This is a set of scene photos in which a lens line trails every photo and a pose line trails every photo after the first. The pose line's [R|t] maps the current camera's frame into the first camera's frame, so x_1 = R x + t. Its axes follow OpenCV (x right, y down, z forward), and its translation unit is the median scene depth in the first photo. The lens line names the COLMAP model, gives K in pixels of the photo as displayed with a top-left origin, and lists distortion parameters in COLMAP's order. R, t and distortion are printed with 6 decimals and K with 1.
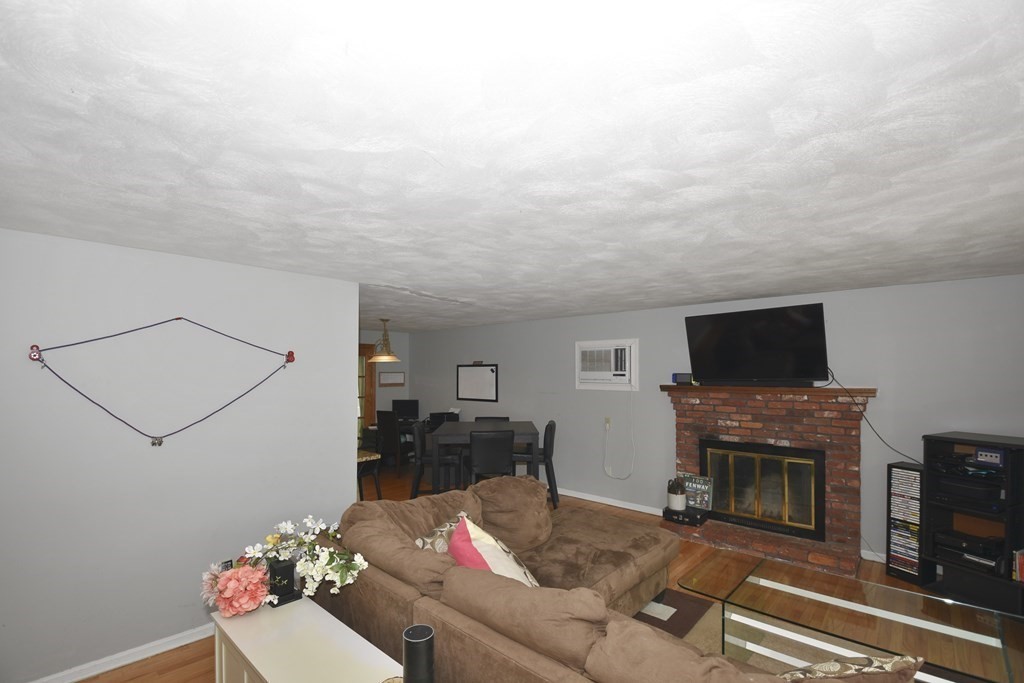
lens RADIAL K [[468.7, 0, 510.9], [0, 468.7, 372.5], [0, 0, 1]] dist [-0.001958, -0.000570]
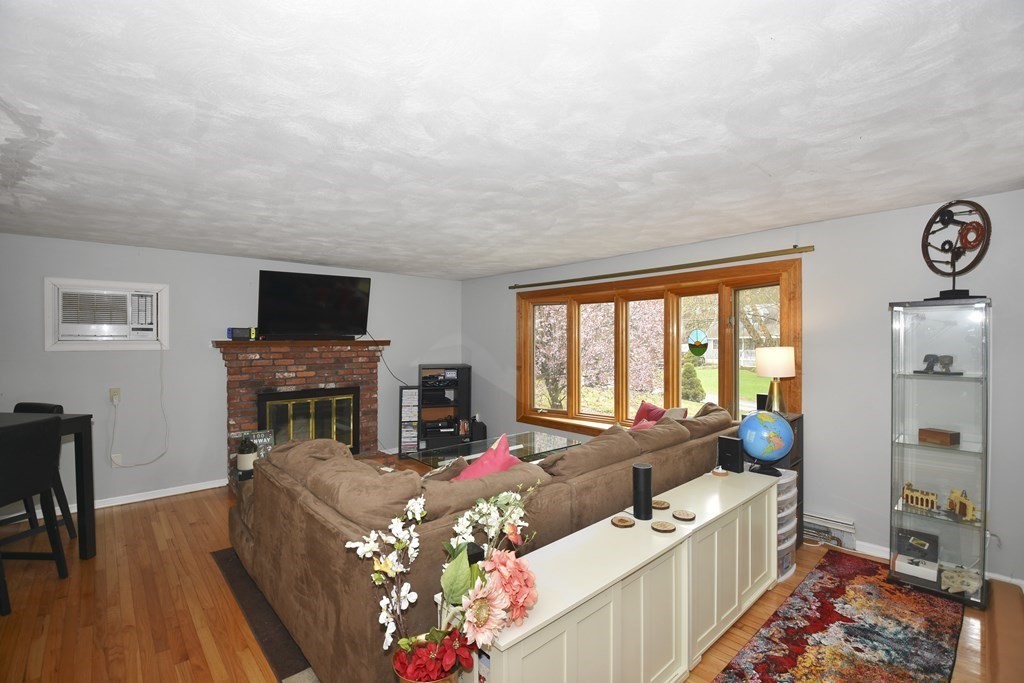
lens RADIAL K [[457.4, 0, 512.0], [0, 457.4, 341.5], [0, 0, 1]] dist [0.009502, -0.021737]
pose [[0.089778, -0.003607, 0.995955, -0.503626], [0.003679, 0.999988, 0.003290, 0.027571], [-0.995955, 0.003368, 0.089790, 0.360212]]
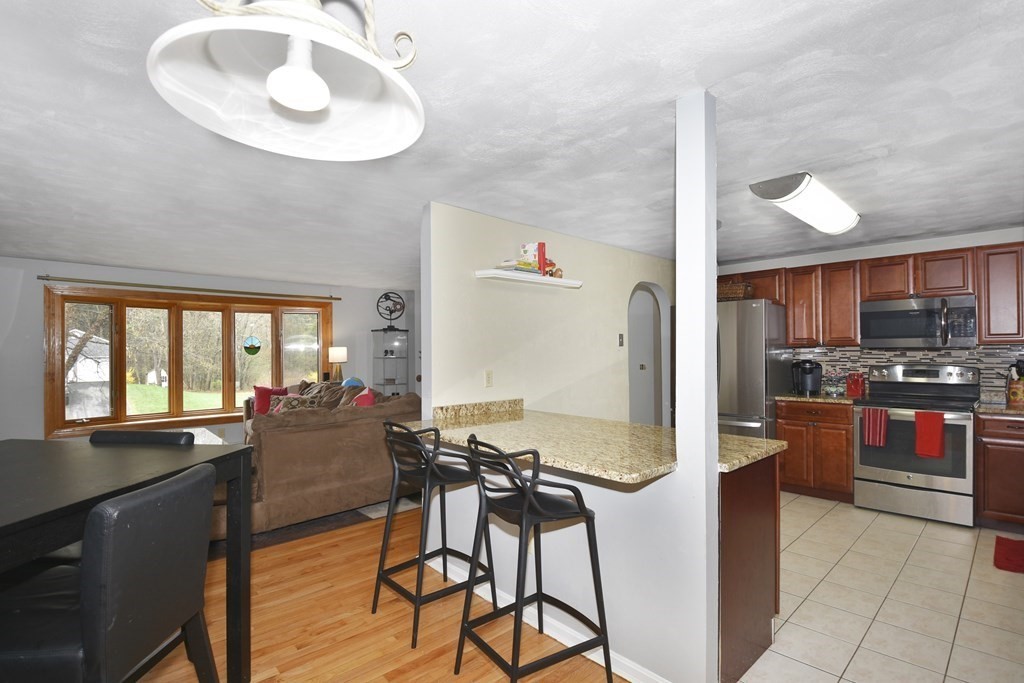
lens RADIAL K [[481.6, 0, 512.0], [0, 481.6, 341.5], [0, 0, 1]] dist [-0.001936, -0.000418]
pose [[-0.997259, 0.005634, 0.073781, -0.411428], [0.004265, 0.999816, -0.018700, 0.050112], [-0.073873, -0.018334, -0.997099, 1.361788]]
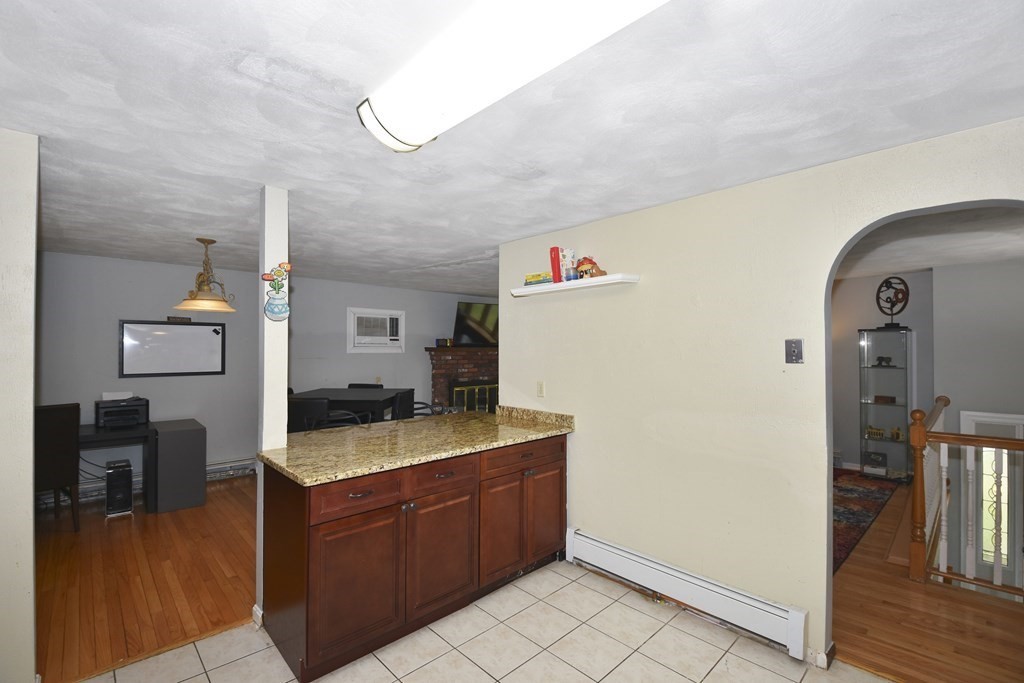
lens RADIAL K [[457.4, 0, 512.0], [0, 457.4, 341.5], [0, 0, 1]] dist [0.009502, -0.021737]
pose [[0.064340, 0.013389, 0.997838, -1.013534], [-0.001707, 0.999910, -0.013307, 0.027921], [-0.997927, -0.000848, 0.064357, 0.683545]]
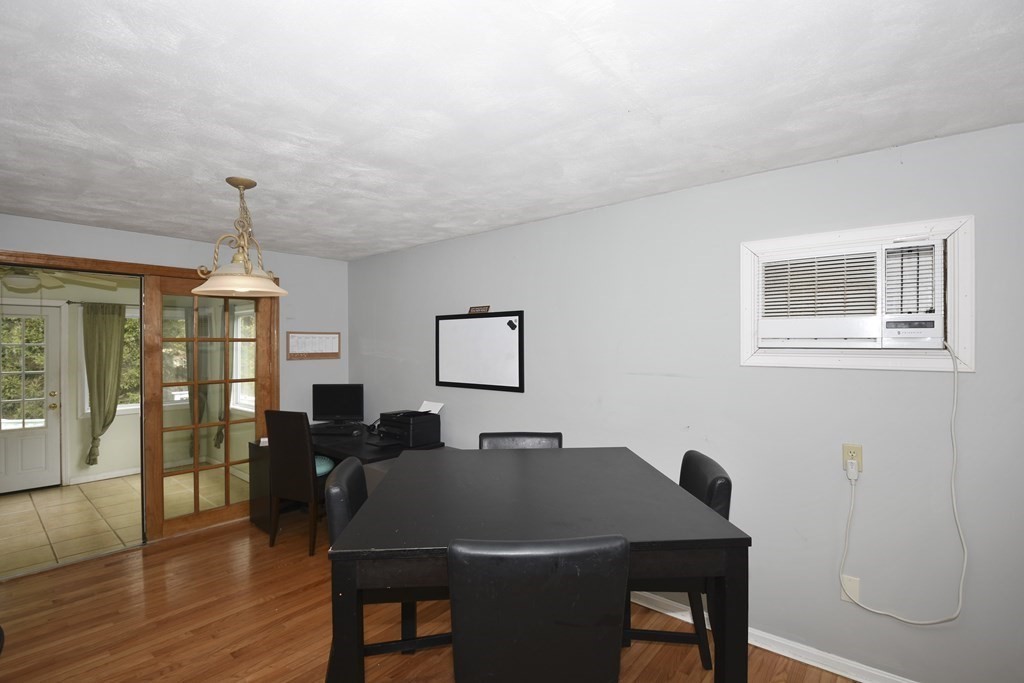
lens RADIAL K [[462.4, 0, 512.0], [0, 462.4, 341.5], [0, 0, 1]] dist [-0.028890, -0.000140]
pose [[0.999060, -0.002576, 0.043283, -0.082440], [0.002801, 0.999983, -0.005130, 0.021010], [-0.043269, 0.005246, 0.999050, 0.745914]]
